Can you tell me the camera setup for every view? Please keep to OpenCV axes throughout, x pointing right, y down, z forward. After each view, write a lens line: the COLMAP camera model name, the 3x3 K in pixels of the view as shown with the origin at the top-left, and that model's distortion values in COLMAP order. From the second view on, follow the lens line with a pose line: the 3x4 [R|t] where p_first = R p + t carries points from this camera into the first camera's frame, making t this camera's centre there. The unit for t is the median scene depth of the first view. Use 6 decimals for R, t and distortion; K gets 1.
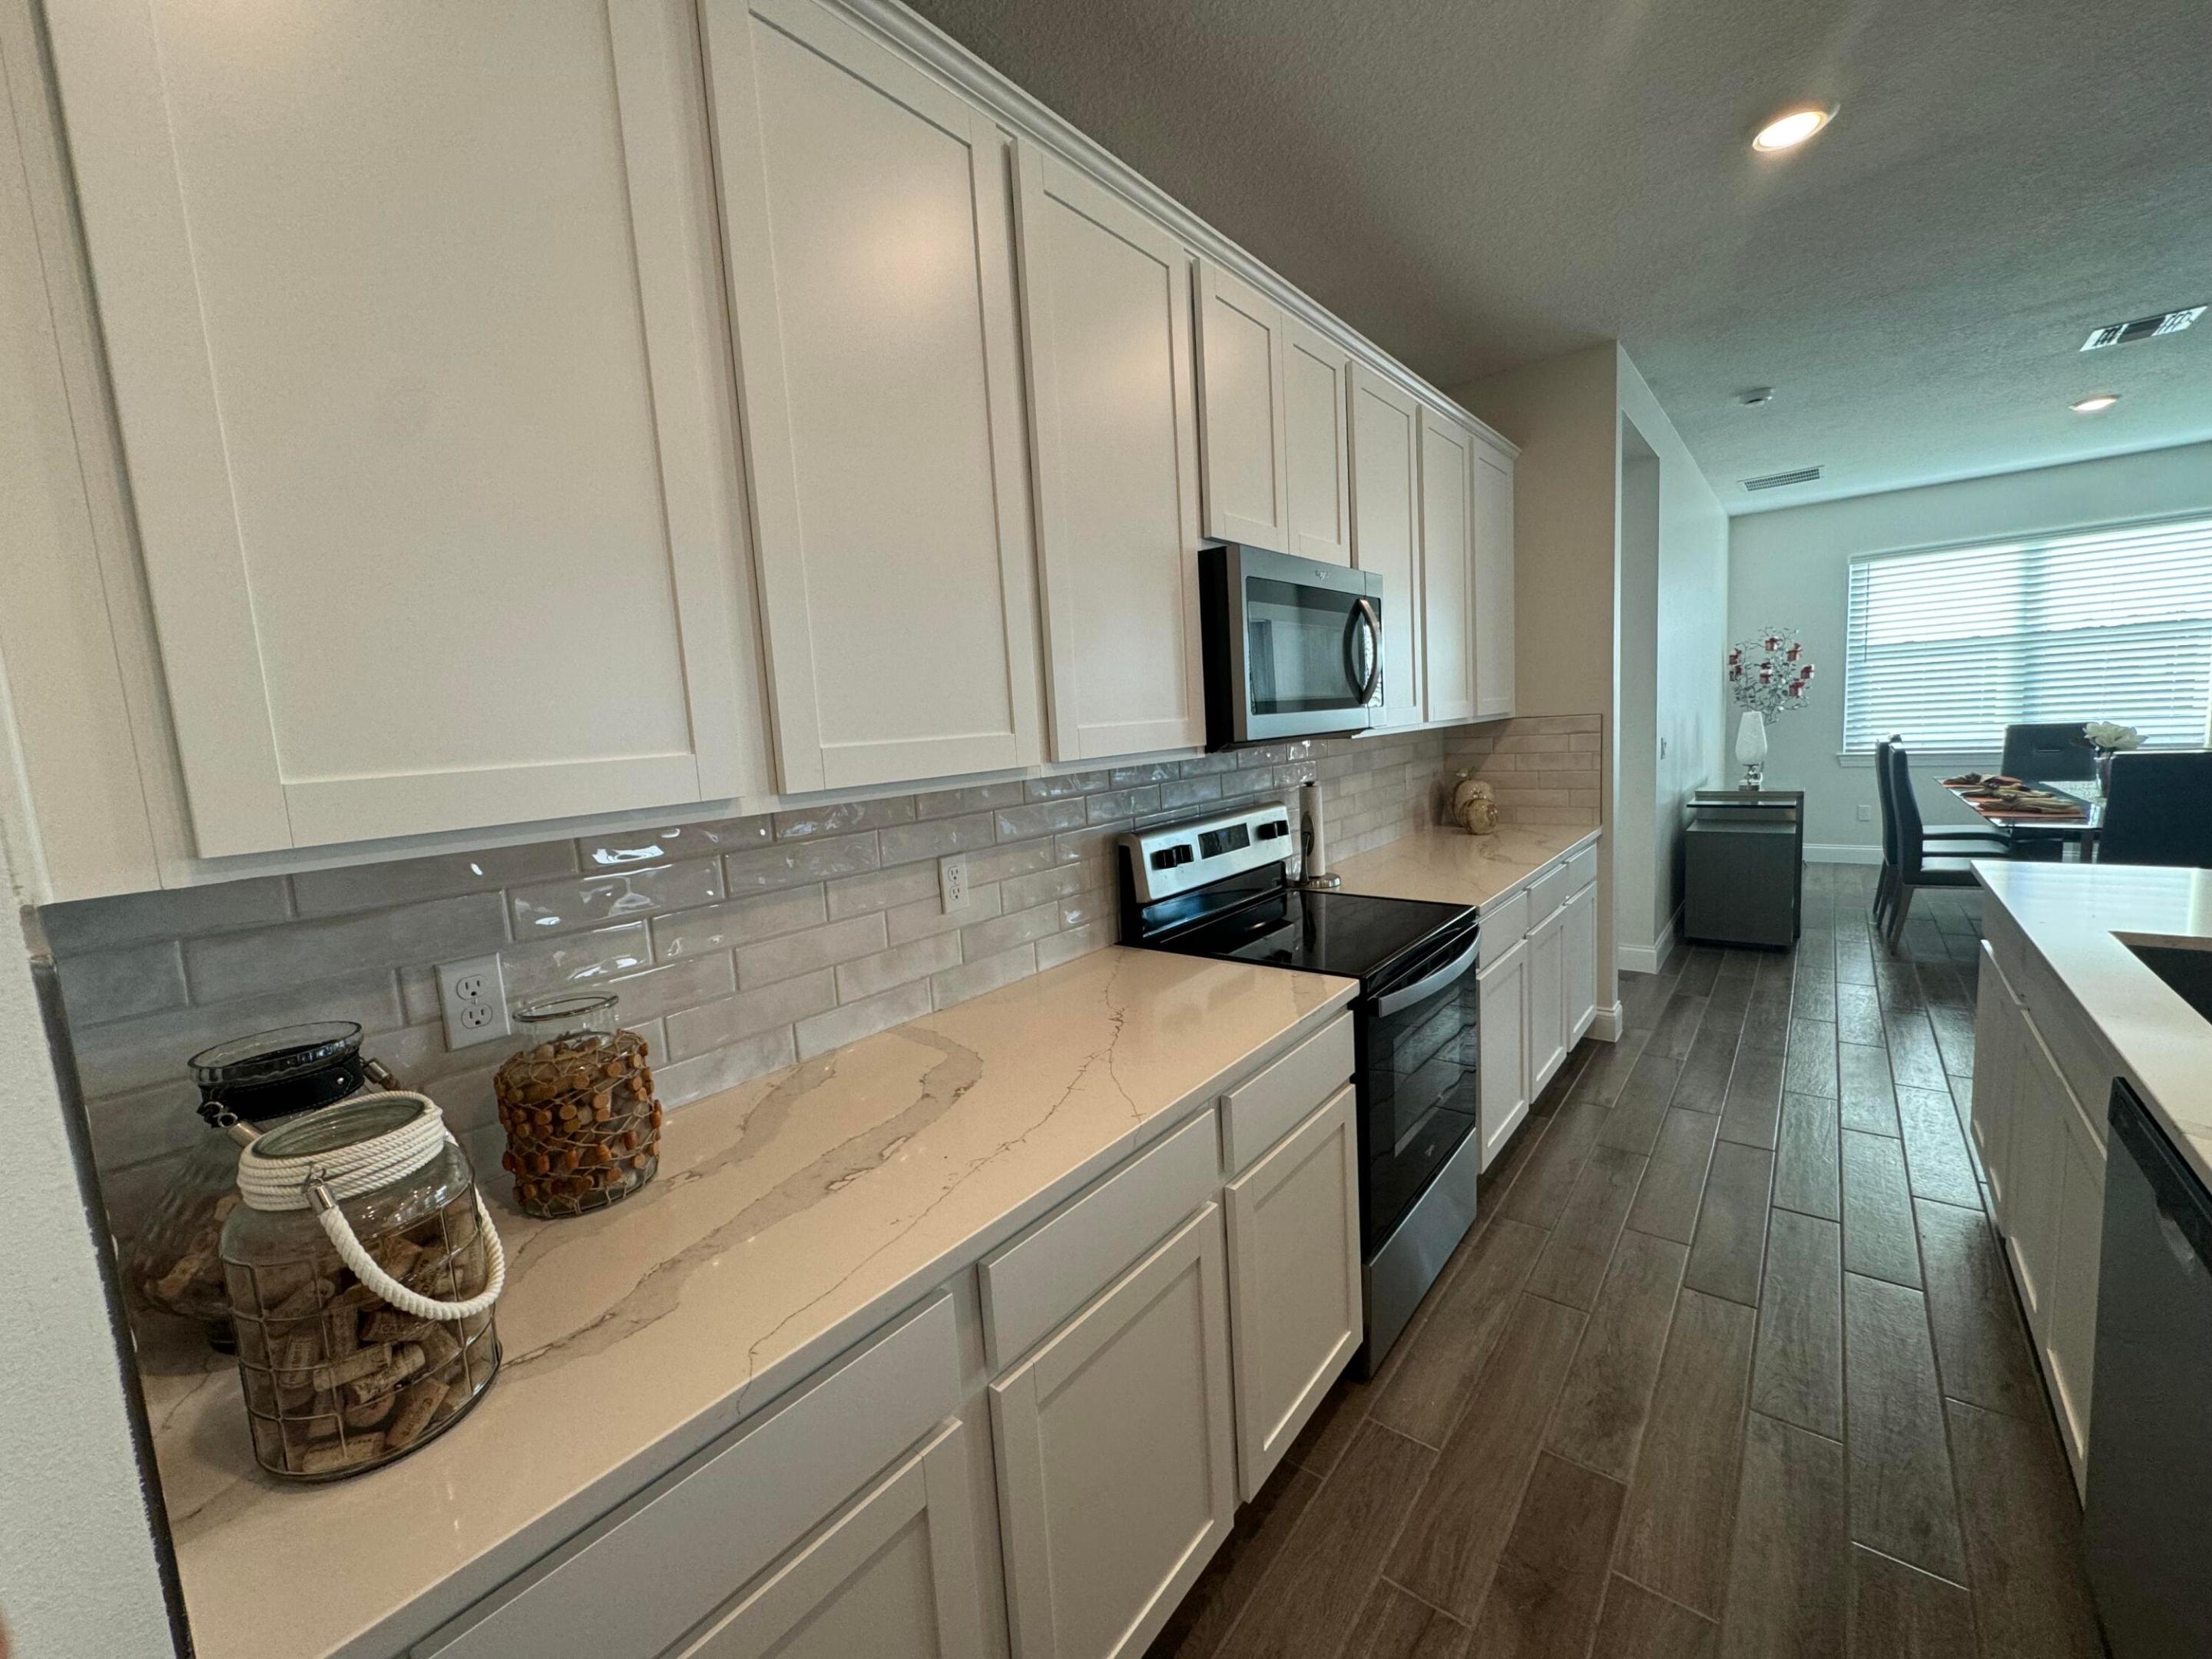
lens RADIAL K [[883.2, 0, 1105.3], [0, 883.2, 822.2], [0, 0, 1]] dist [-0.000595, -0.000024]
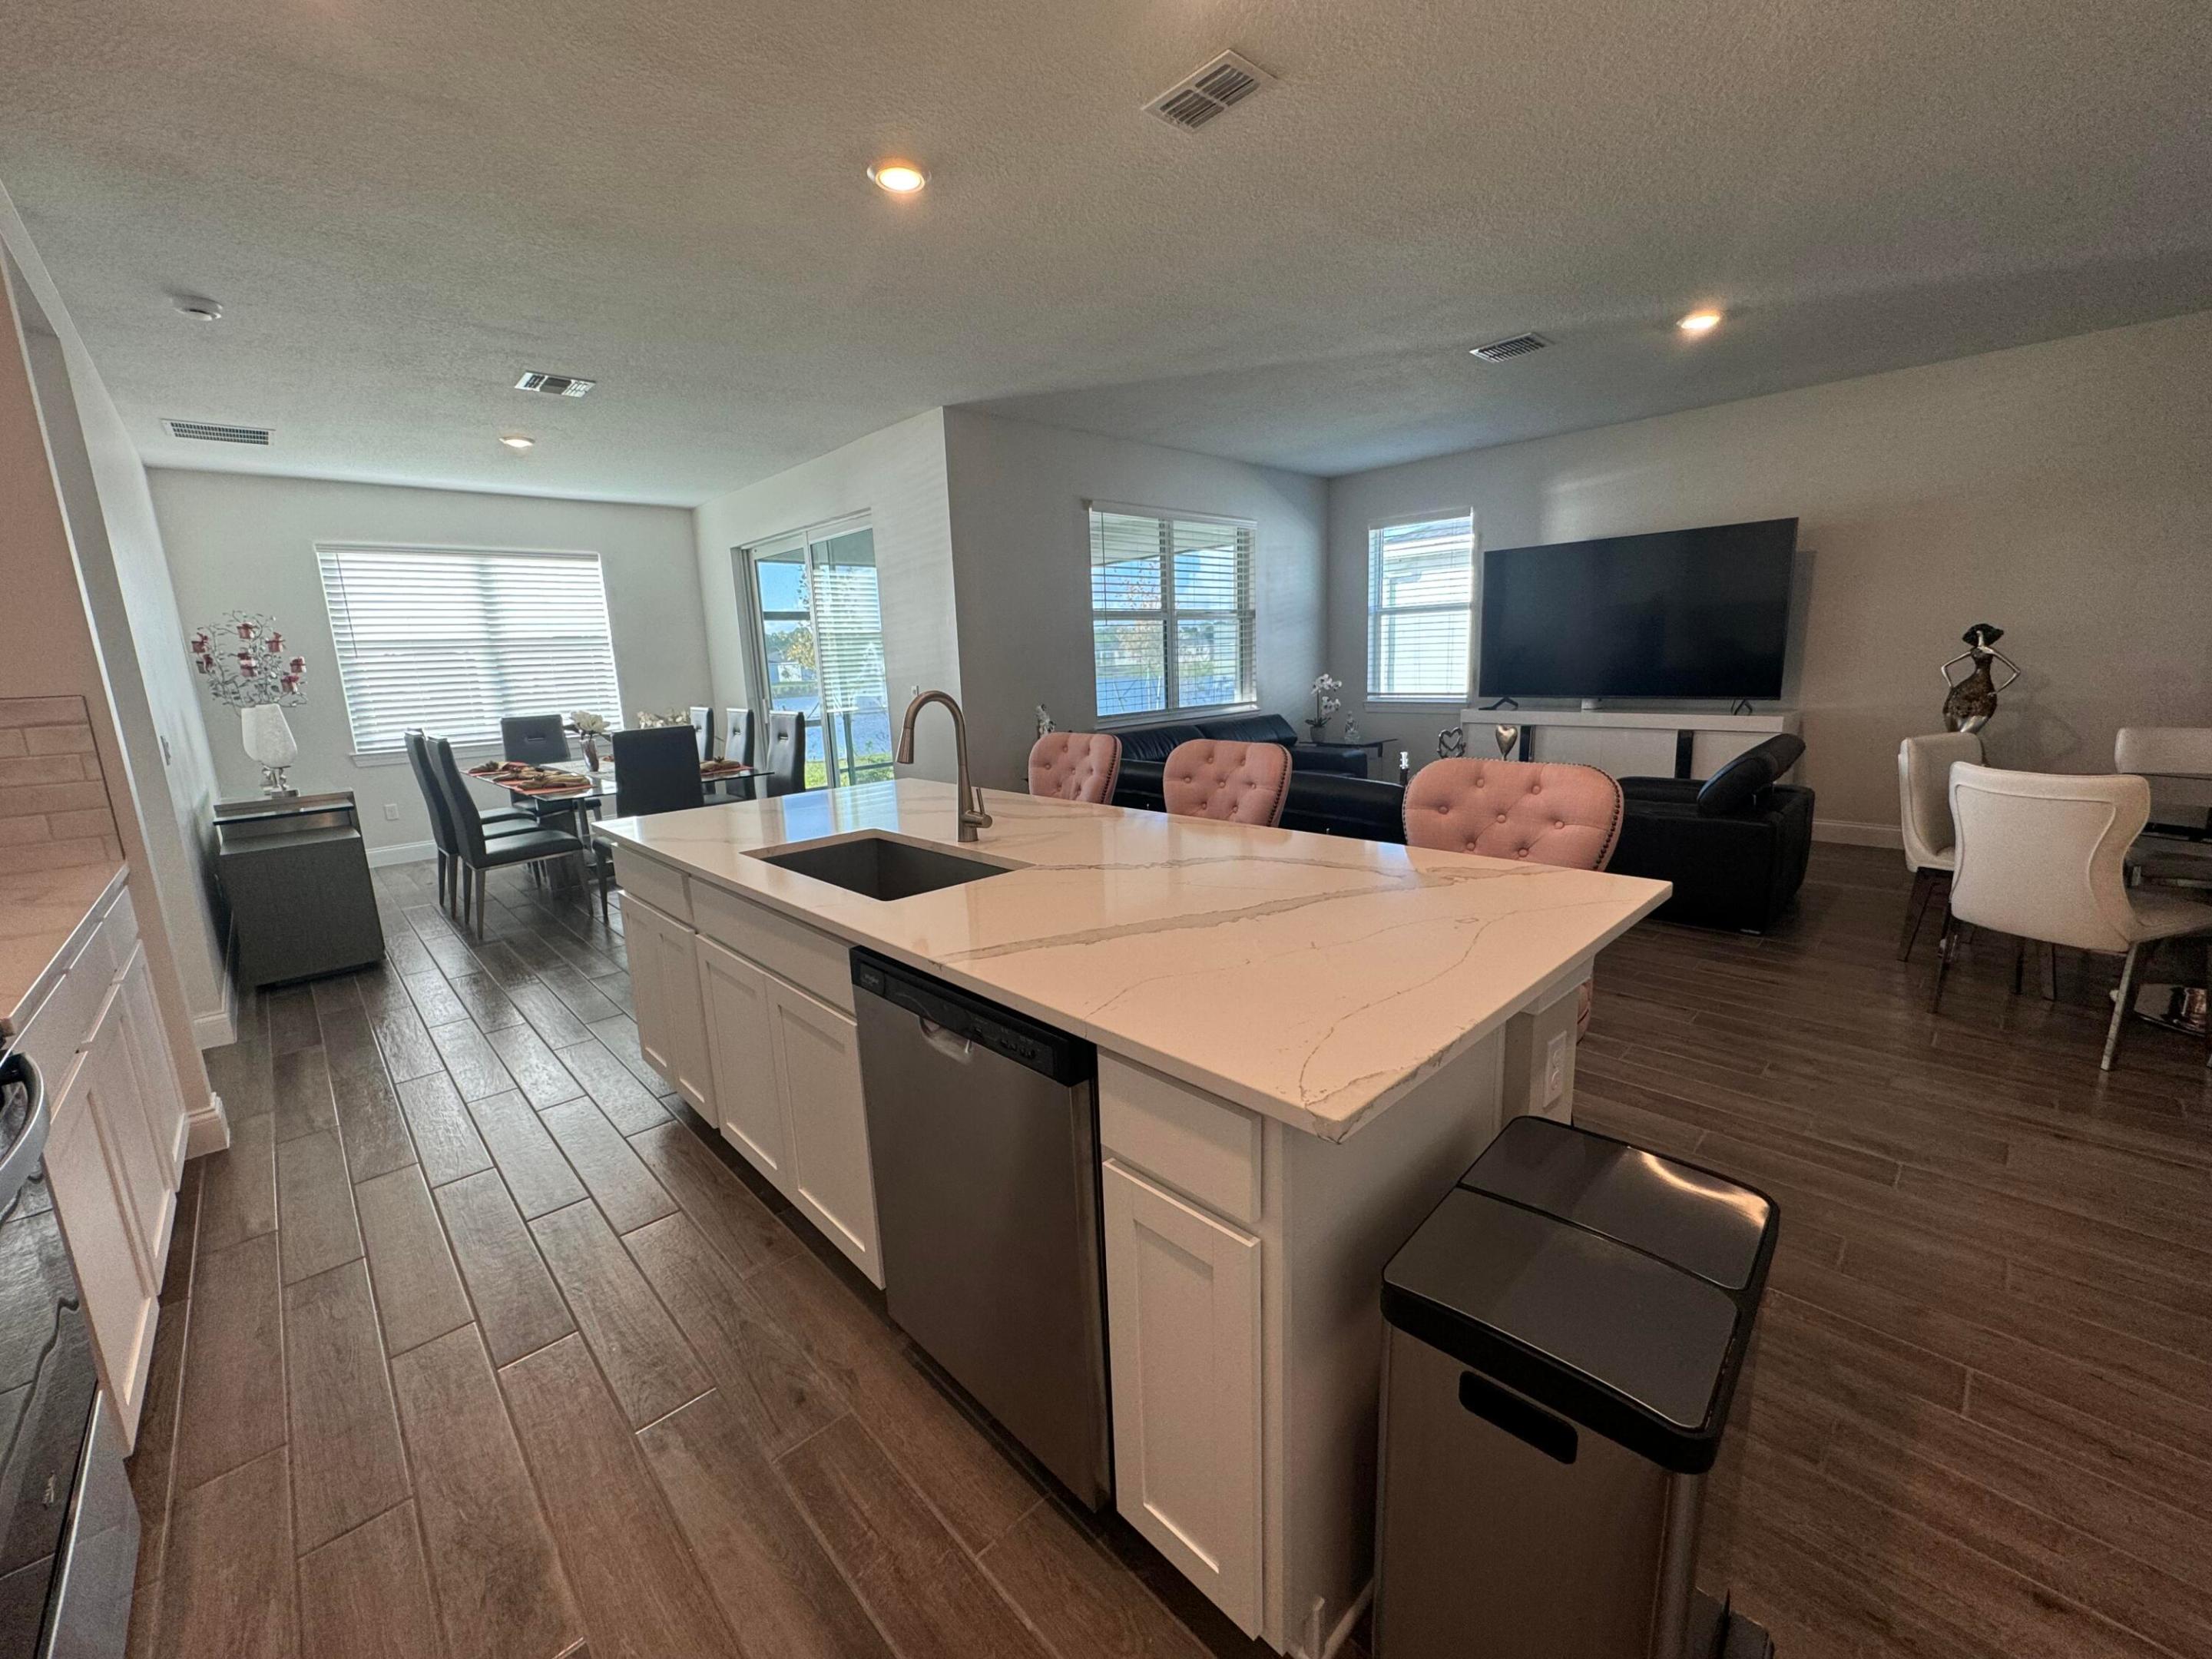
lens RADIAL K [[883.2, 0, 1100.4], [0, 883.2, 825.0], [0, 0, 1]] dist [-0.000595, -0.000024]
pose [[0.128790, -0.132085, 0.982836, -0.008723], [0.143252, 0.983173, 0.113359, 0.008748], [-0.981271, 0.126194, 0.145544, 0.160415]]
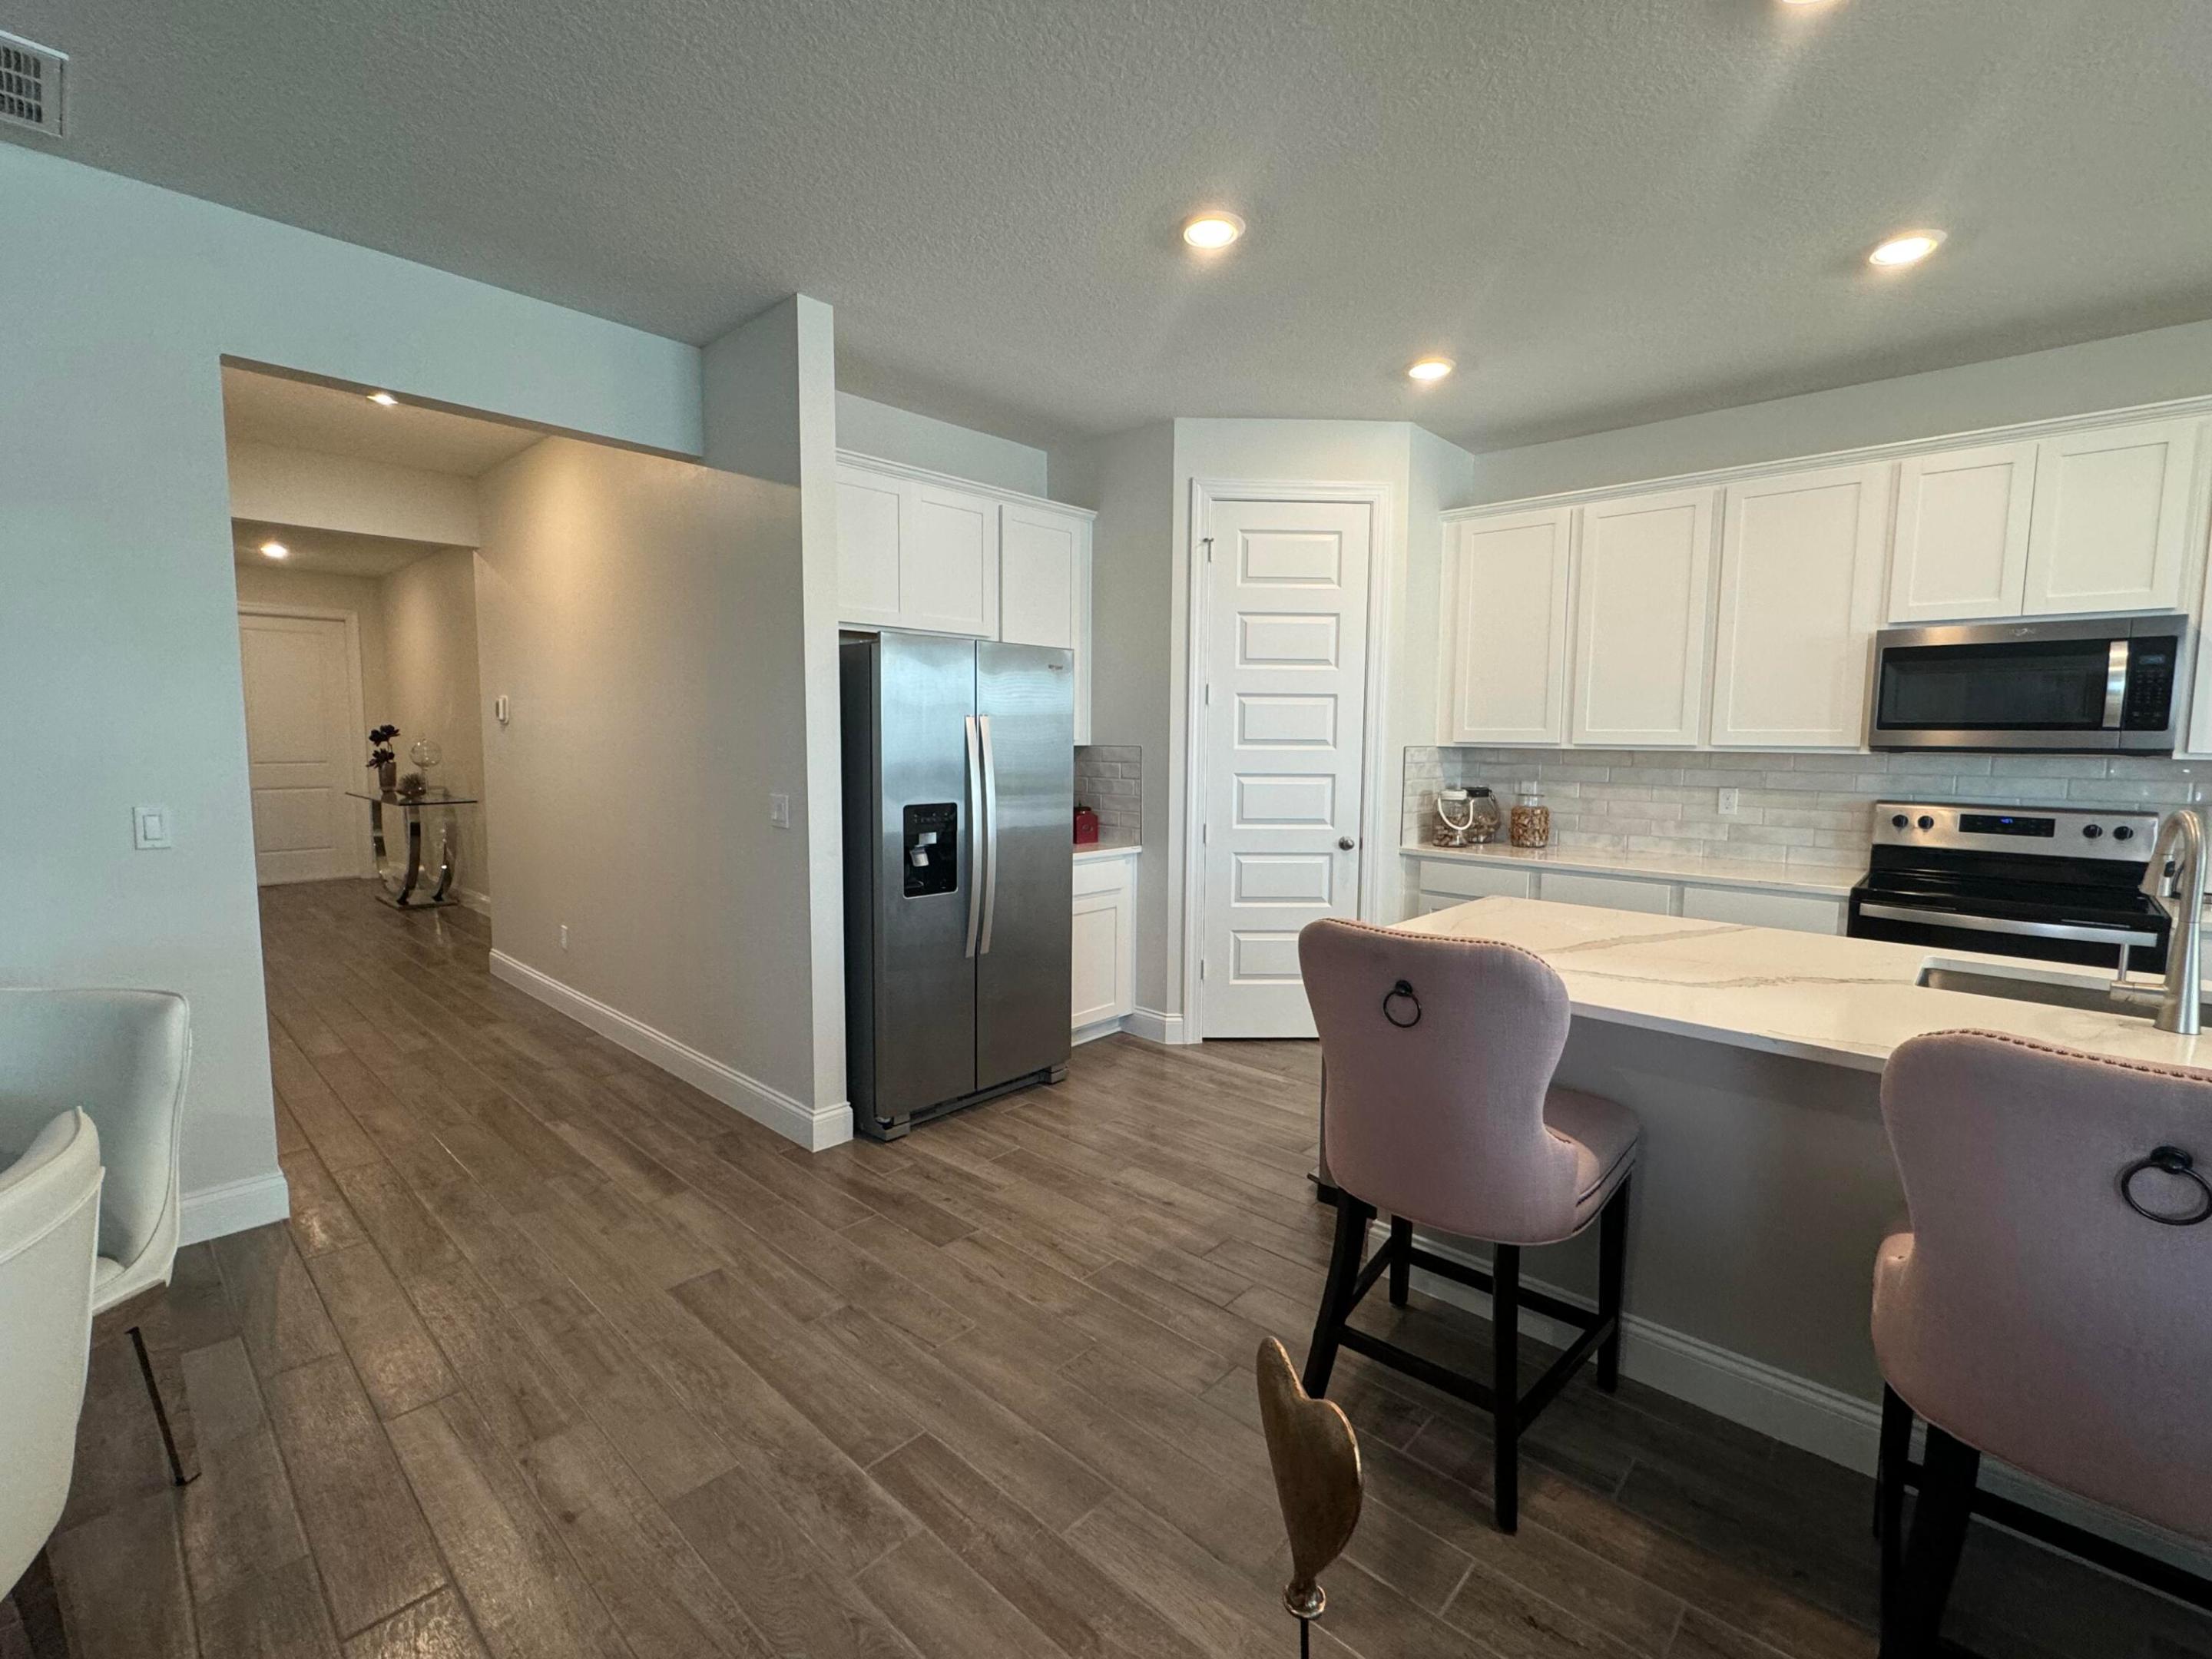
lens RADIAL K [[986.3, 0, 1104.9], [0, 986.3, 822.2], [0, 0, 1]] dist [-0.002070, 0.000713]
pose [[-0.068550, 0.153188, -0.985817, 1.133998], [-0.117304, 0.980049, 0.160449, -0.042164], [0.990727, 0.126639, -0.049212, -0.174391]]
